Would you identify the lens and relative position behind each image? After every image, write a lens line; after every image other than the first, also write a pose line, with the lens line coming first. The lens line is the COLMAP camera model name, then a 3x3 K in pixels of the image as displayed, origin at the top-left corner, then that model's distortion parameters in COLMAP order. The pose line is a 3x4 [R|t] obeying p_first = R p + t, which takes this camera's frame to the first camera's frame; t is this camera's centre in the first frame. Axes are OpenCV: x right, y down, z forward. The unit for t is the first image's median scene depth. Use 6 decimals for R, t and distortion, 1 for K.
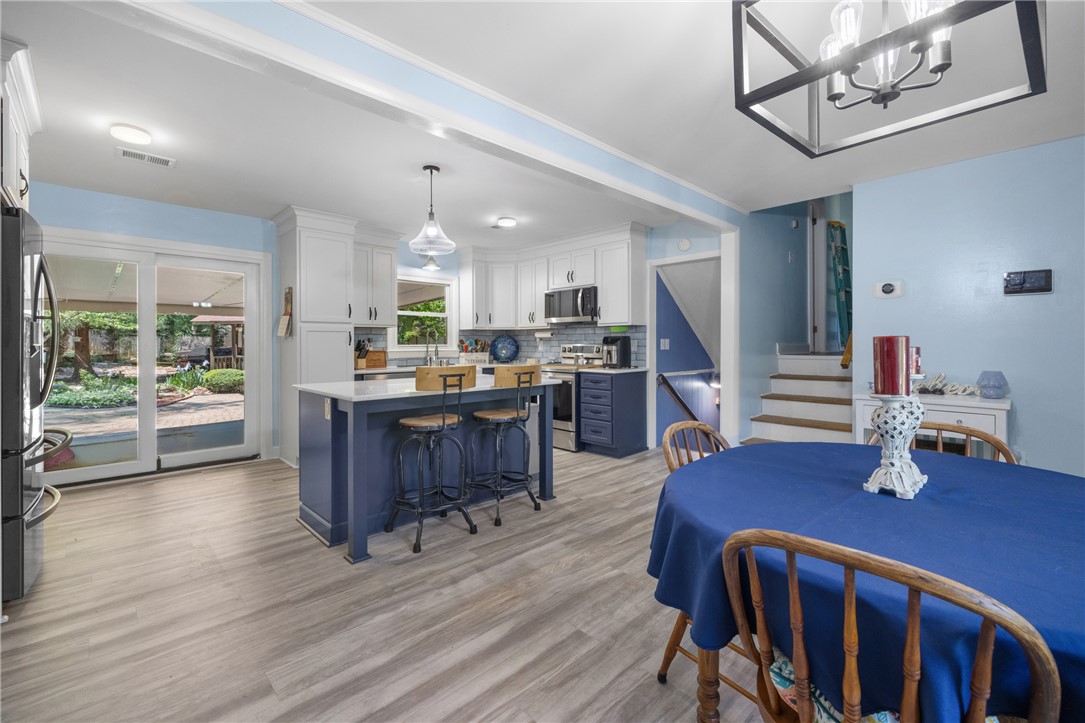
lens RADIAL K [[463.8, 0, 539.6], [0, 463.8, 343.4], [0, 0, 1]] dist [-0.000013, 0.000226]
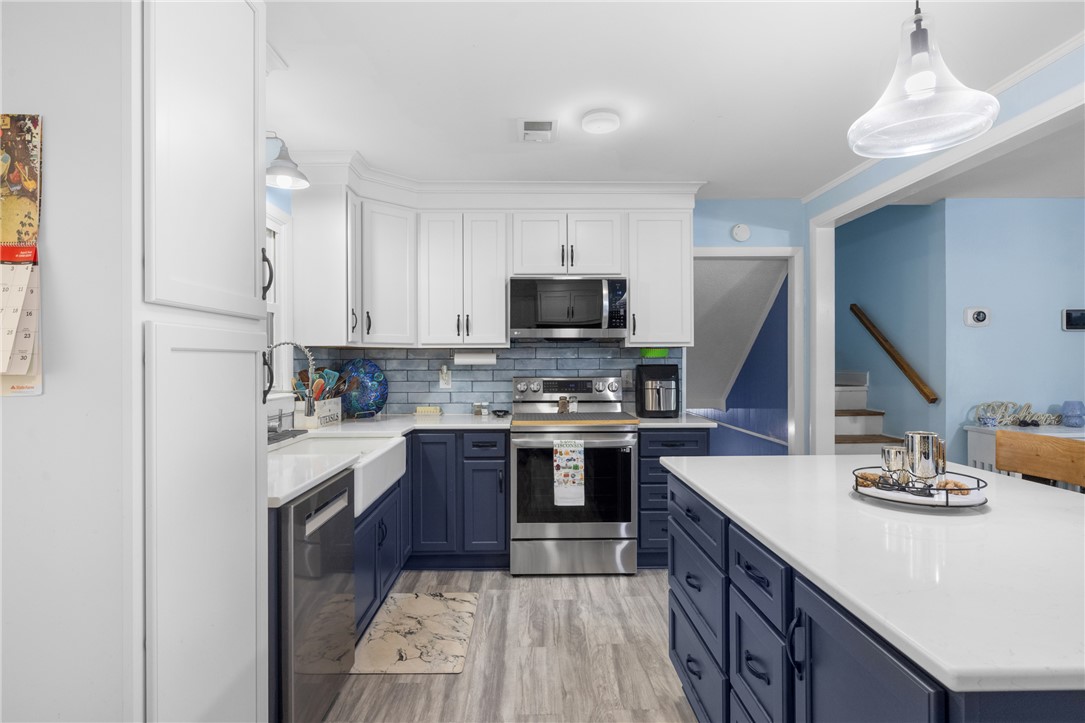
lens RADIAL K [[579.0, 0, 542.5], [0, 579.0, 361.5], [0, 0, 1]] dist [0.000605, -0.001062]
pose [[0.678016, 0.001914, 0.735045, -0.483054], [0.000868, 0.999994, -0.003404, -0.016497], [-0.735047, 0.002946, 0.678010, 0.582209]]
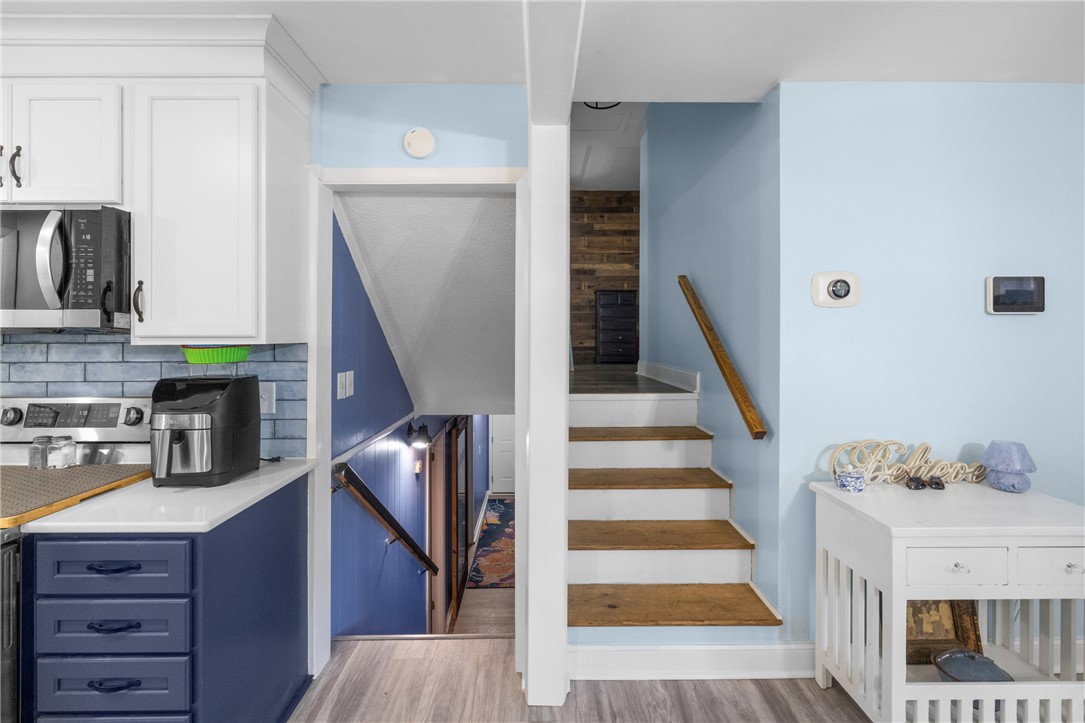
lens RADIAL K [[466.8, 0, 543.6], [0, 466.8, 336.8], [0, 0, 1]] dist [0.000157, 0.000532]
pose [[0.684881, 0.003106, 0.728648, 0.087736], [-0.001119, 0.999994, -0.003212, -0.041767], [-0.728654, 0.001385, 0.684881, 0.598470]]
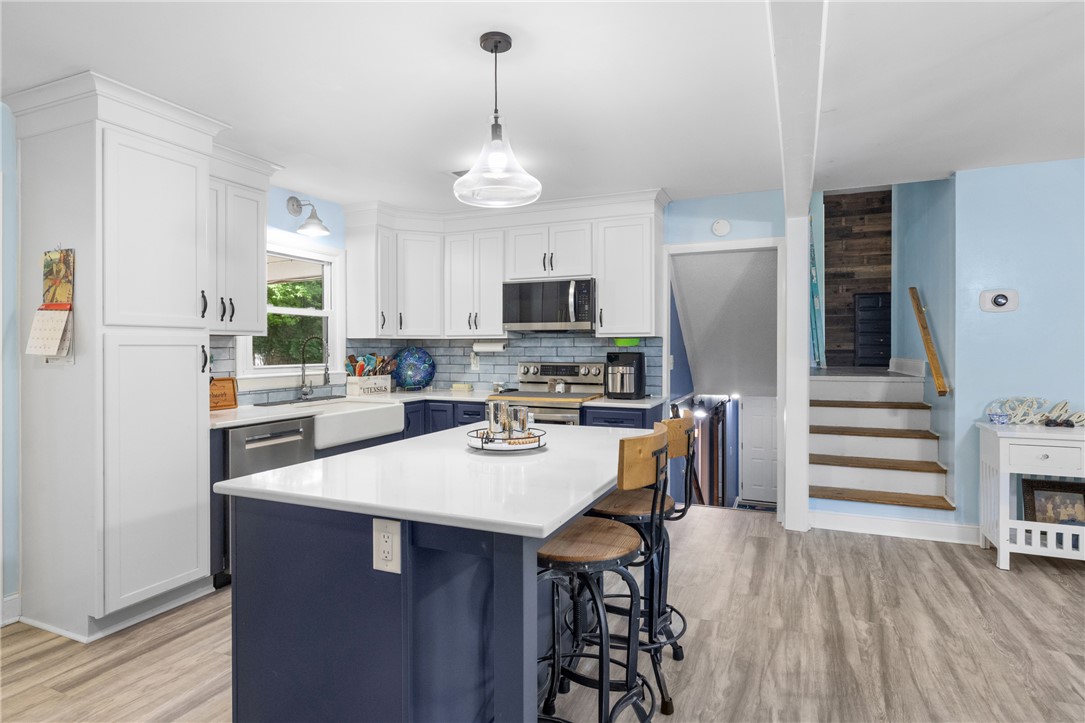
lens RADIAL K [[583.6, 0, 543.0], [0, 583.6, 347.3], [0, 0, 1]] dist [-0.002620, -0.001067]
pose [[0.920975, 0.003359, 0.389606, -0.279976], [-0.002366, 0.999993, -0.003028, -0.019590], [-0.389614, 0.001866, 0.920976, 0.242217]]
